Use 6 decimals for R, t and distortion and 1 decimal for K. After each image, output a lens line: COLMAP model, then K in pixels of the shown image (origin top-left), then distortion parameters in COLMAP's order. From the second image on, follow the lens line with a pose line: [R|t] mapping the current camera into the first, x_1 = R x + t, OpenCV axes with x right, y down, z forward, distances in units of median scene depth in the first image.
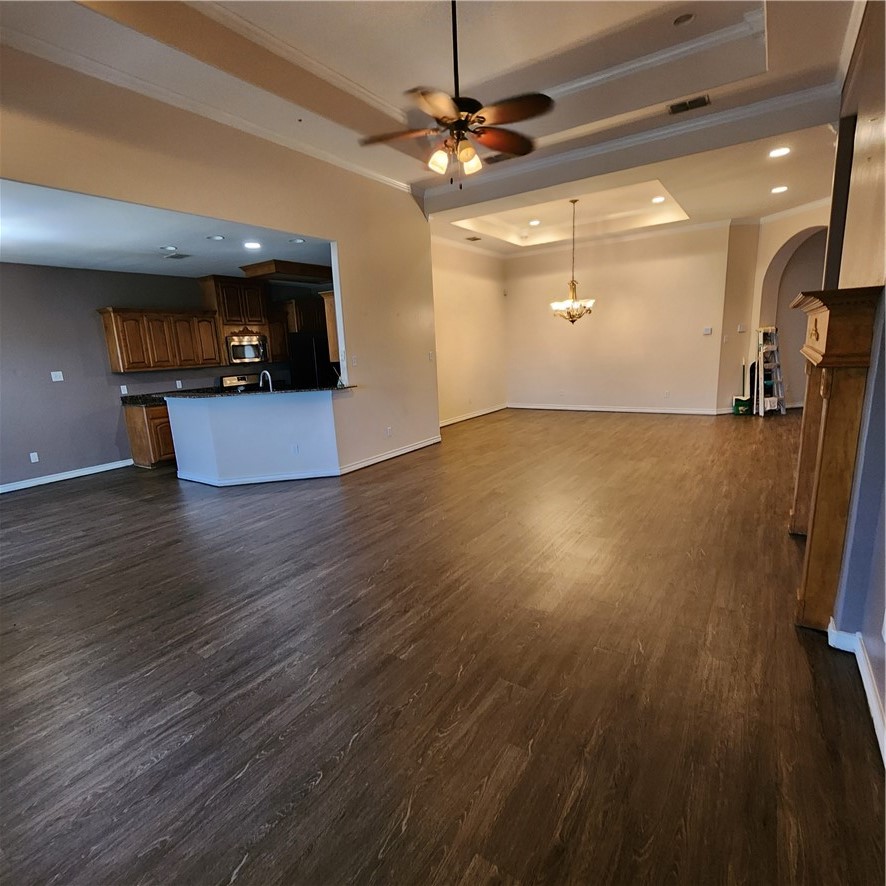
lens RADIAL K [[484.9, 0, 442.2], [0, 484.9, 451.9], [0, 0, 1]] dist [0.002277, -0.000511]
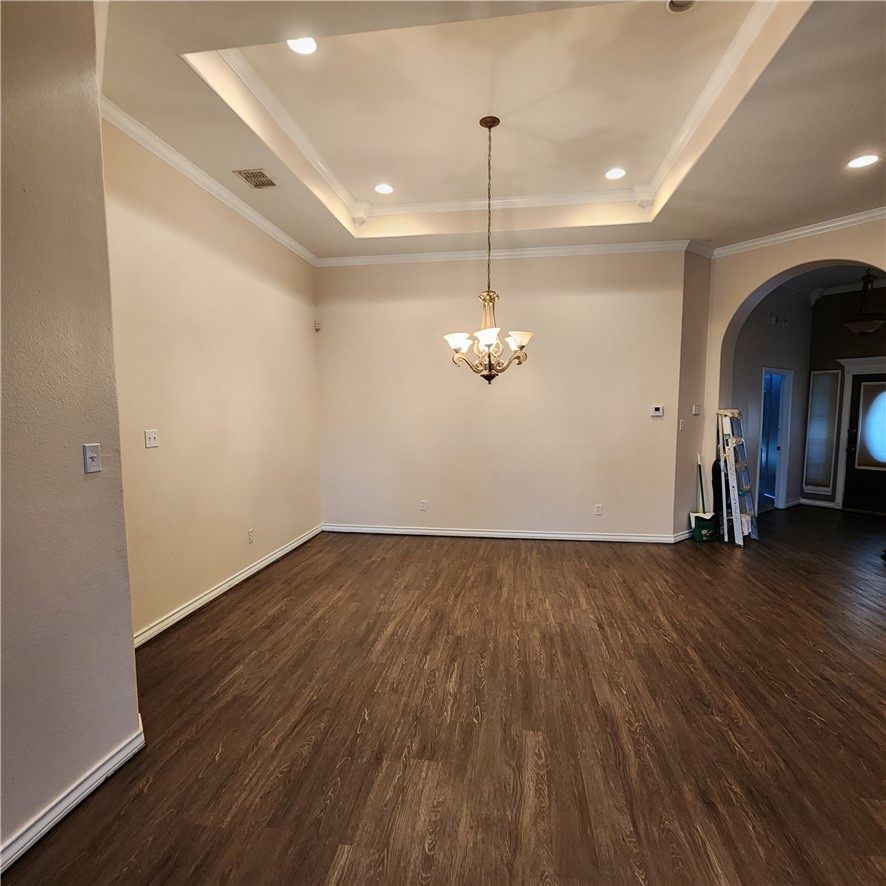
lens RADIAL K [[484.9, 0, 442.1], [0, 484.9, 457.5], [0, 0, 1]] dist [0.002277, -0.000511]
pose [[0.907172, 0.004803, 0.420733, 0.035672], [0.050665, 0.991412, -0.120562, -0.141140], [-0.417699, 0.130687, 0.899138, 0.617068]]
